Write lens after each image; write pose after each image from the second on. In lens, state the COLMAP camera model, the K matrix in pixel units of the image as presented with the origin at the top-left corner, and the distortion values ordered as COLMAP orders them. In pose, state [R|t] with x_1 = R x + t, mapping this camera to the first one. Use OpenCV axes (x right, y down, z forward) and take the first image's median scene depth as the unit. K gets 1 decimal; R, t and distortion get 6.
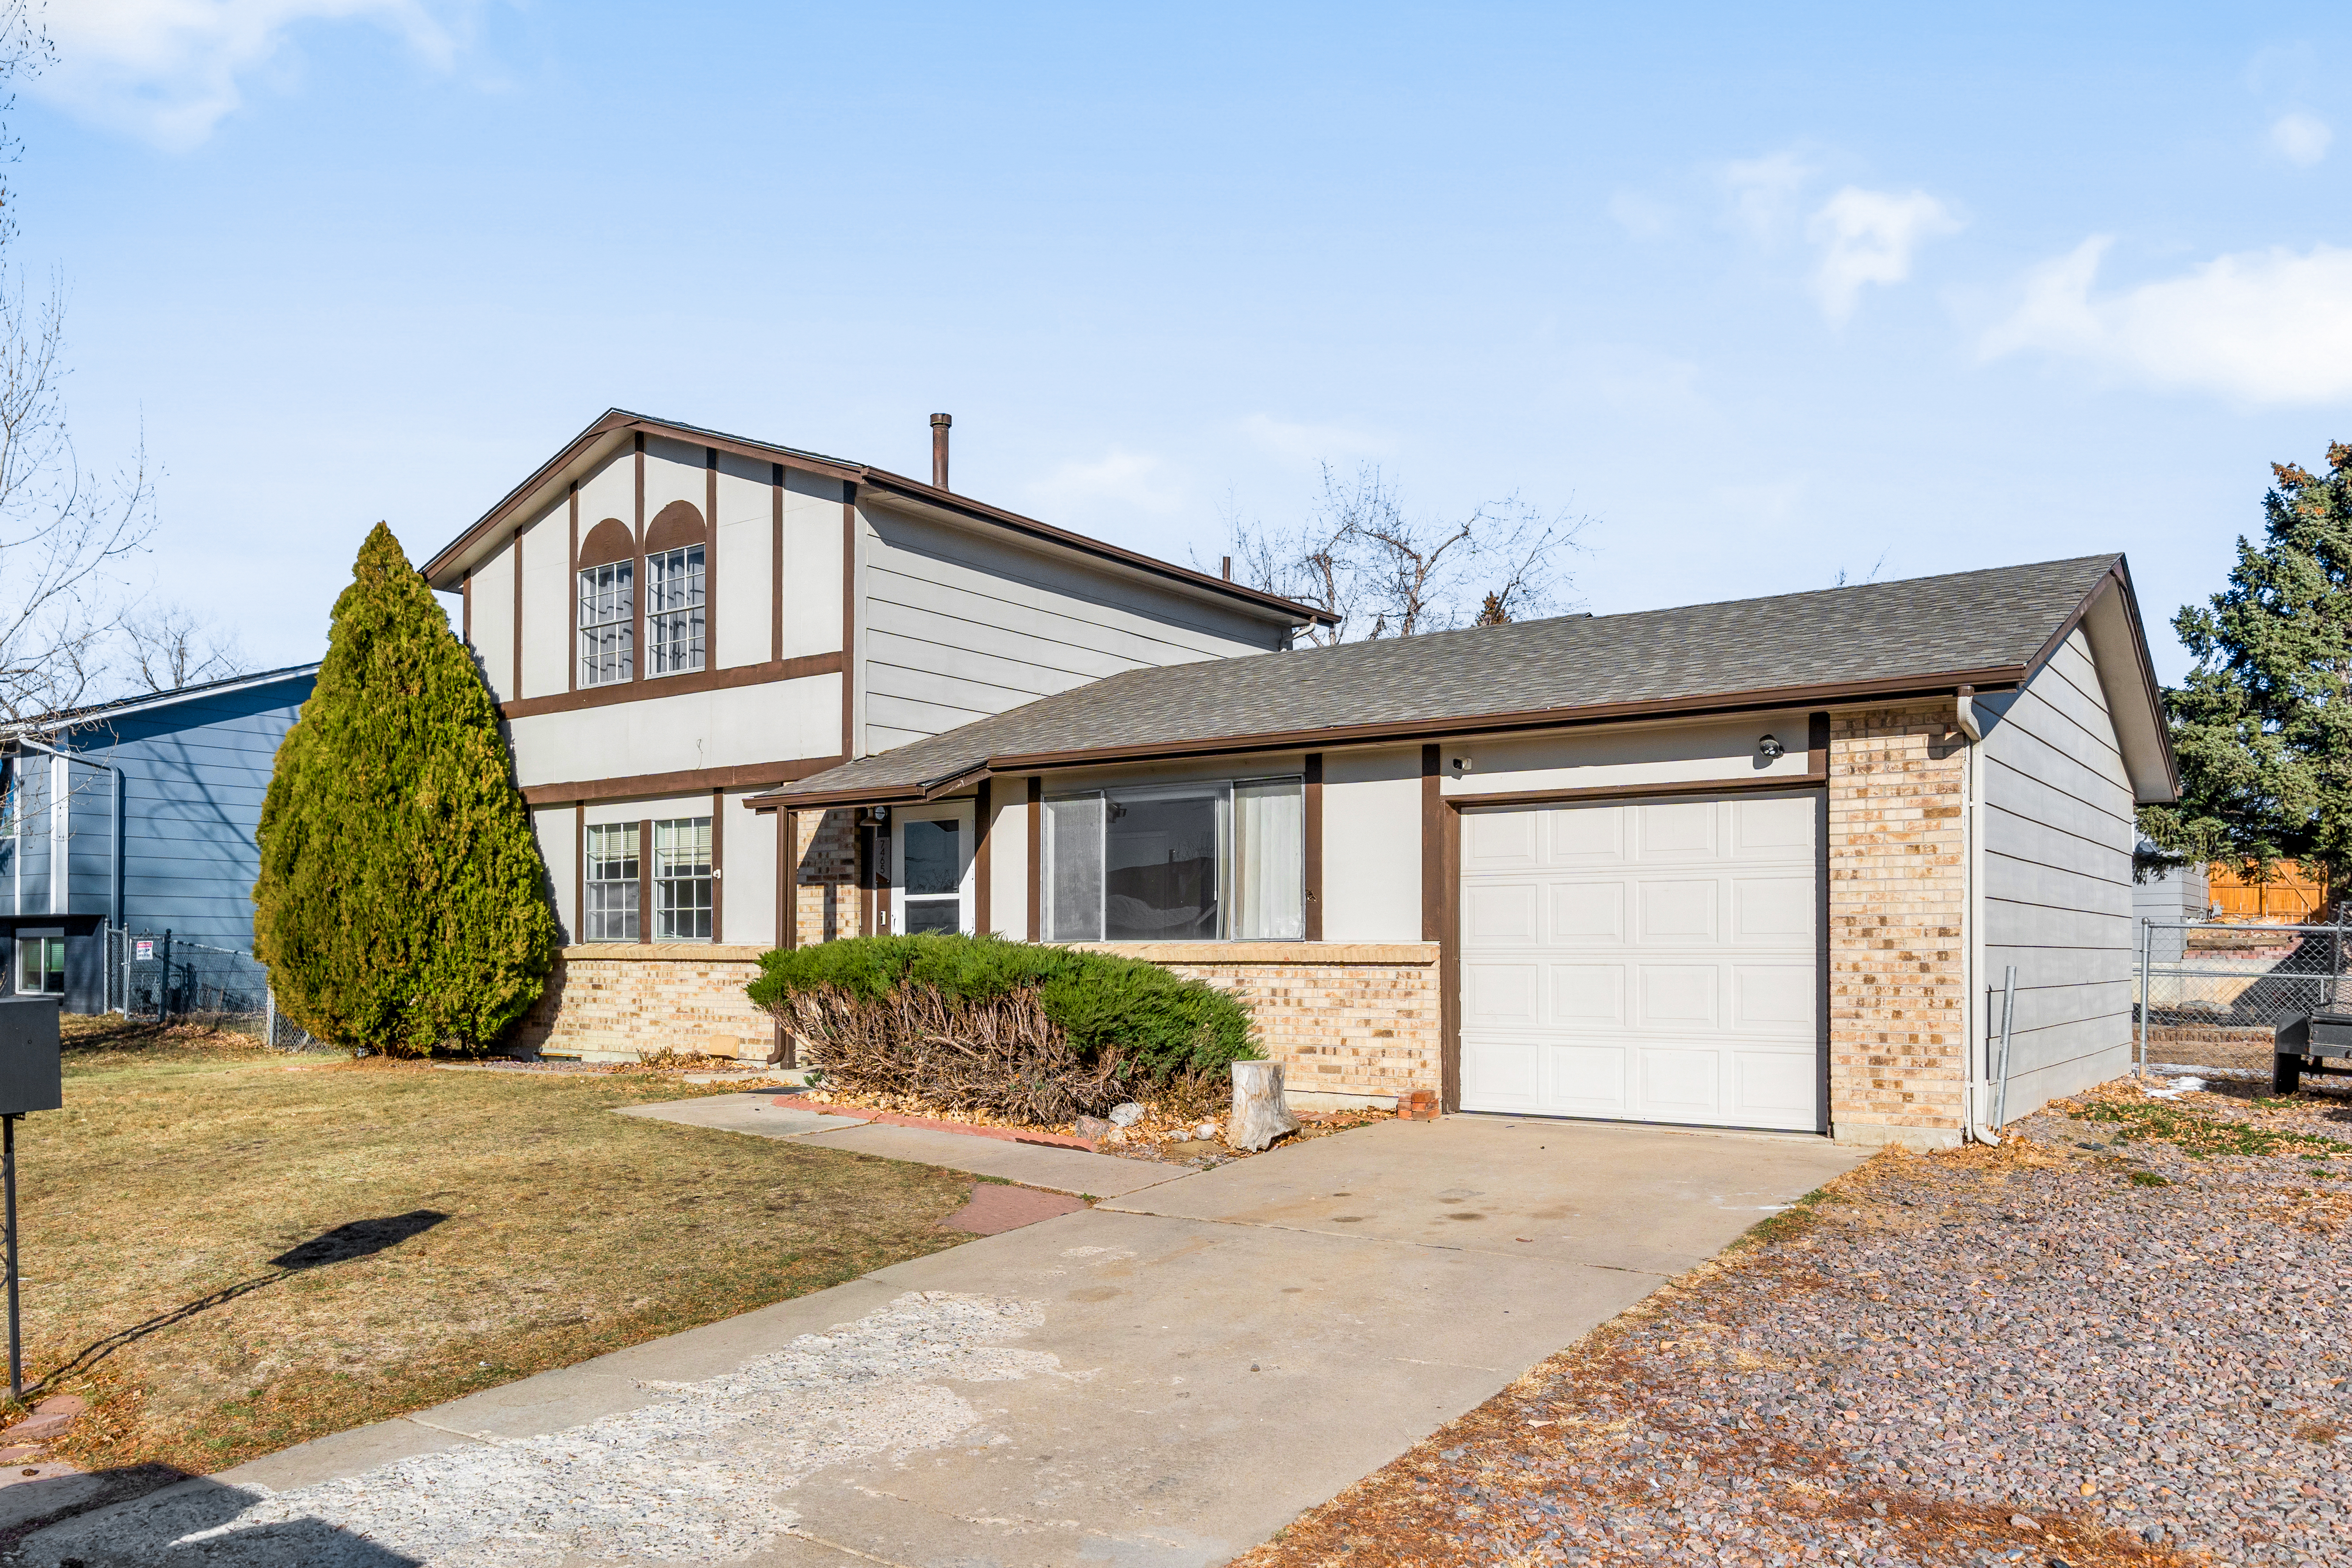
lens RADIAL K [[1241.1, 0, 1182.8], [0, 1241.1, 773.1], [0, 0, 1]] dist [-0.005066, -0.000301]
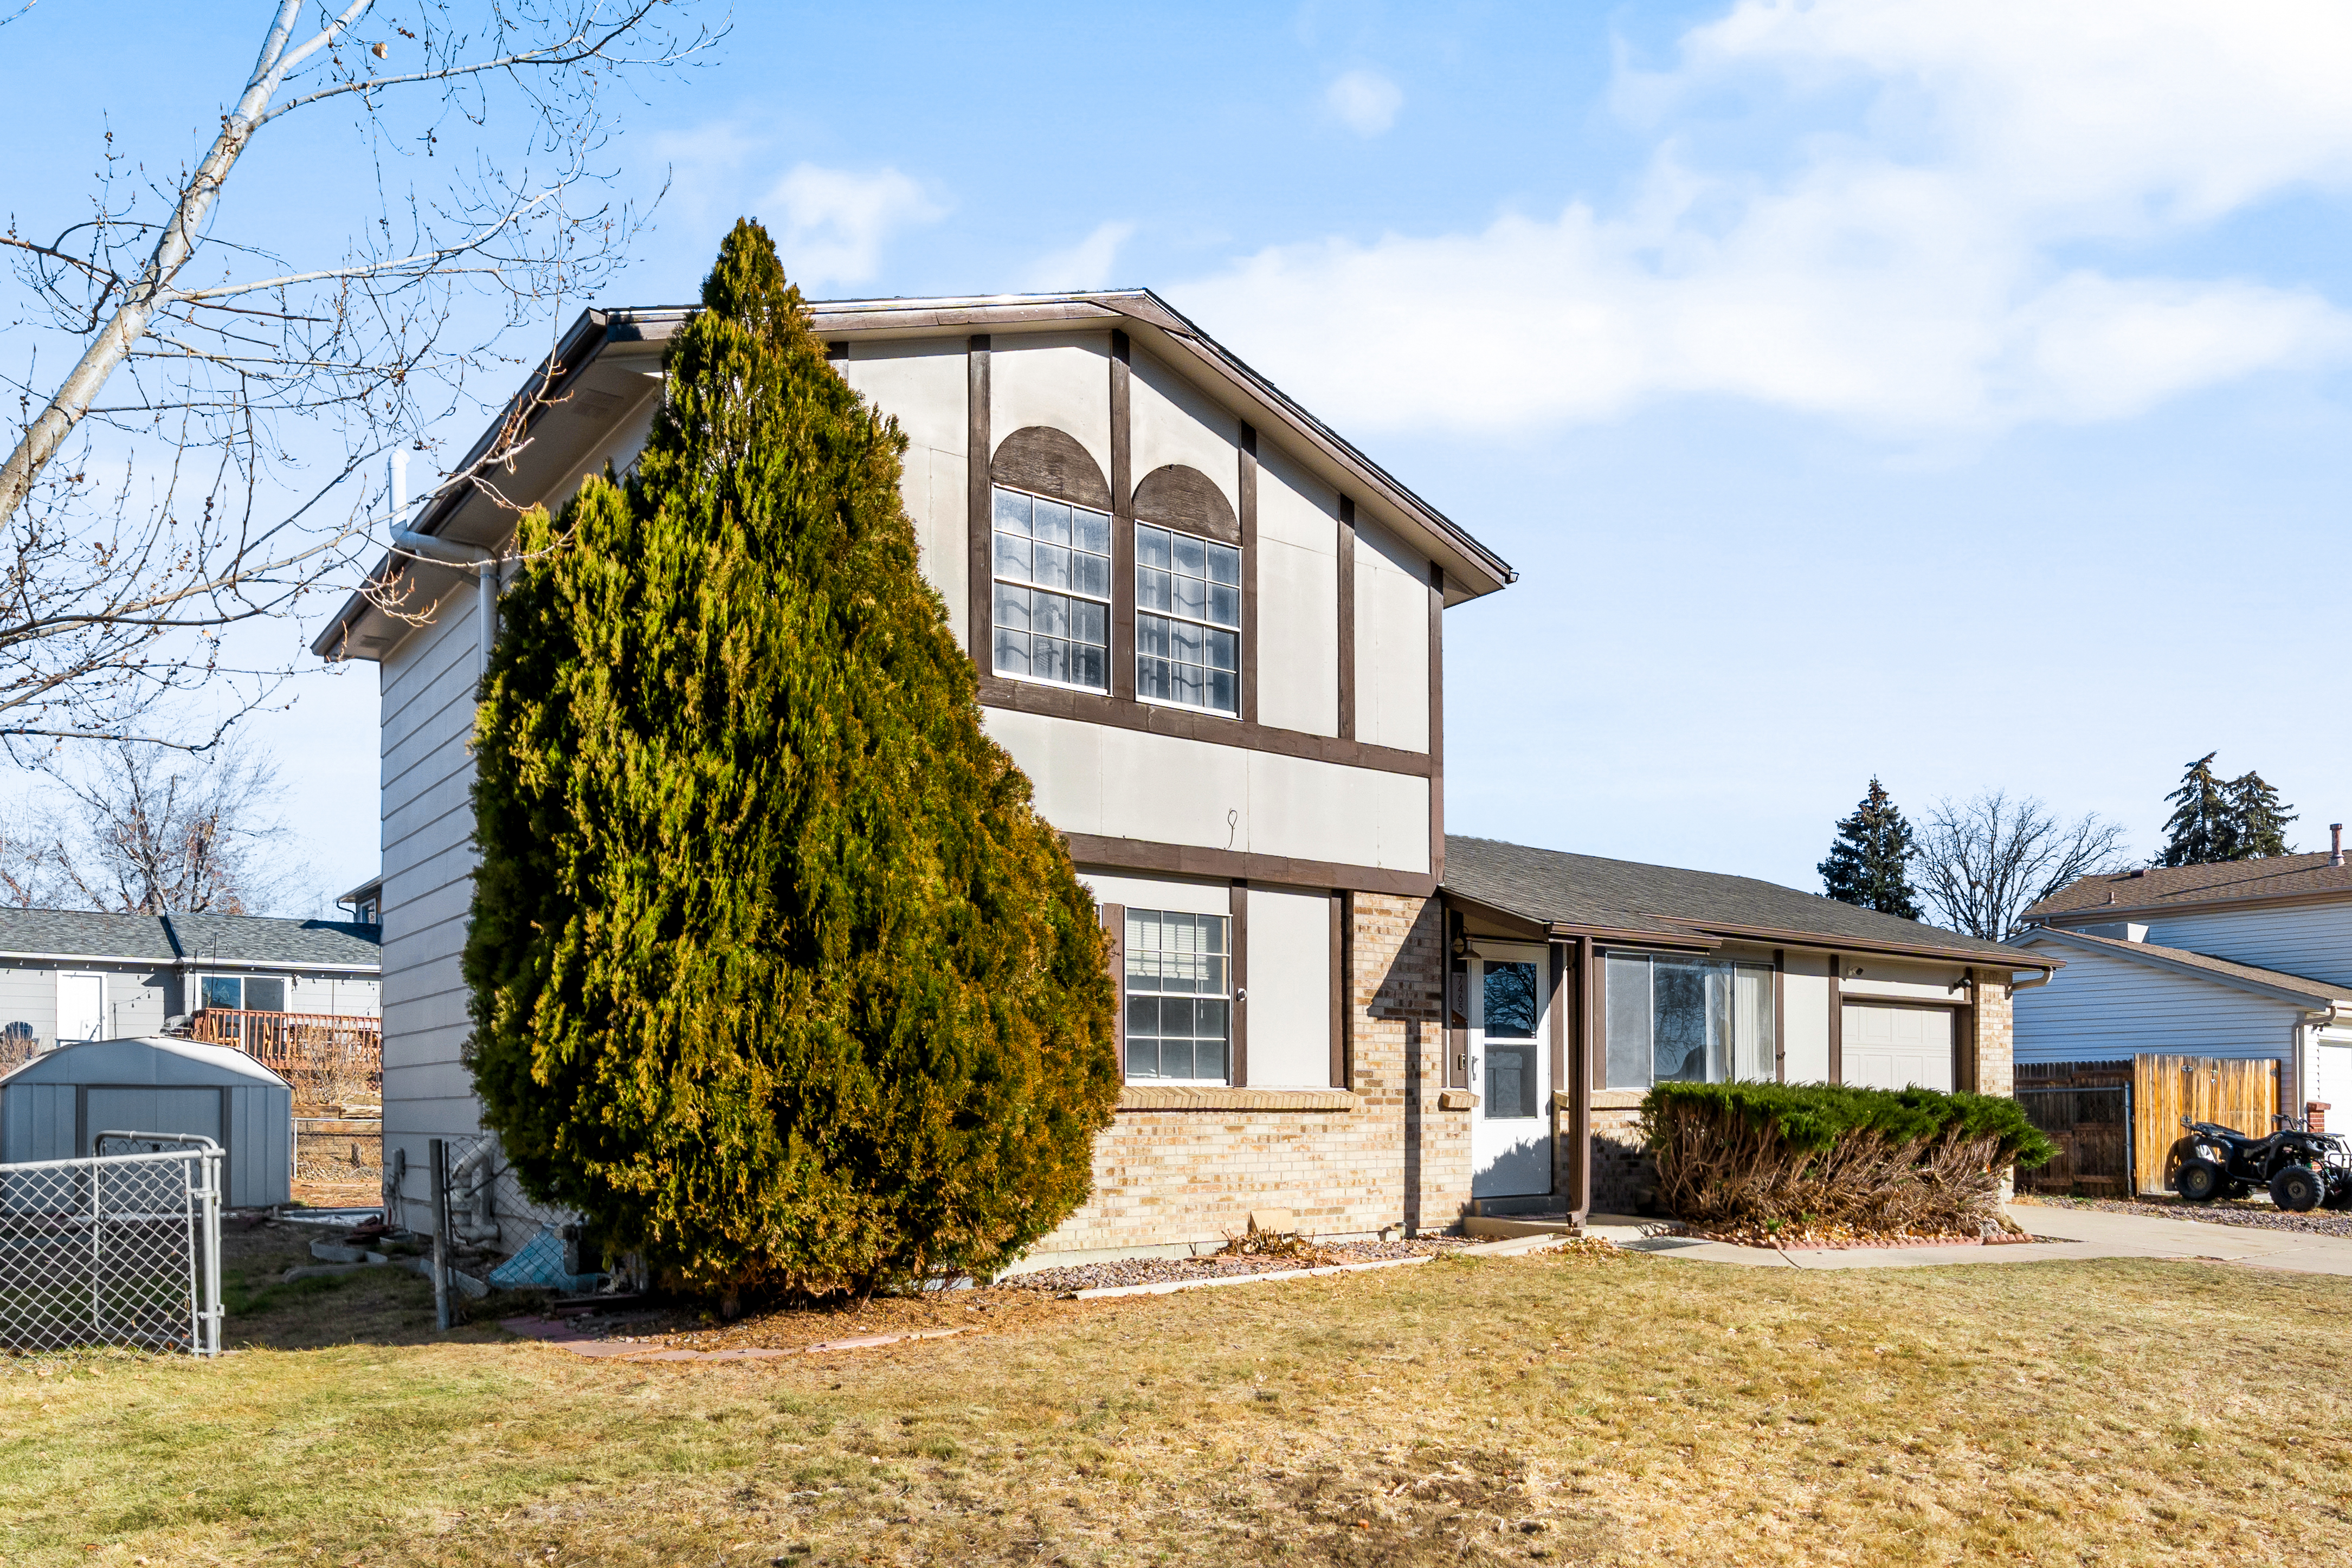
lens RADIAL K [[1645.5, 0, 1181.1], [0, 1645.5, 822.6], [0, 0, 1]] dist [0.004155, -0.000076]
pose [[0.414053, 0.149781, 0.897845, -1.393198], [-0.131632, 0.985854, -0.103759, 0.093315], [-0.900685, -0.075223, 0.427912, 0.658494]]
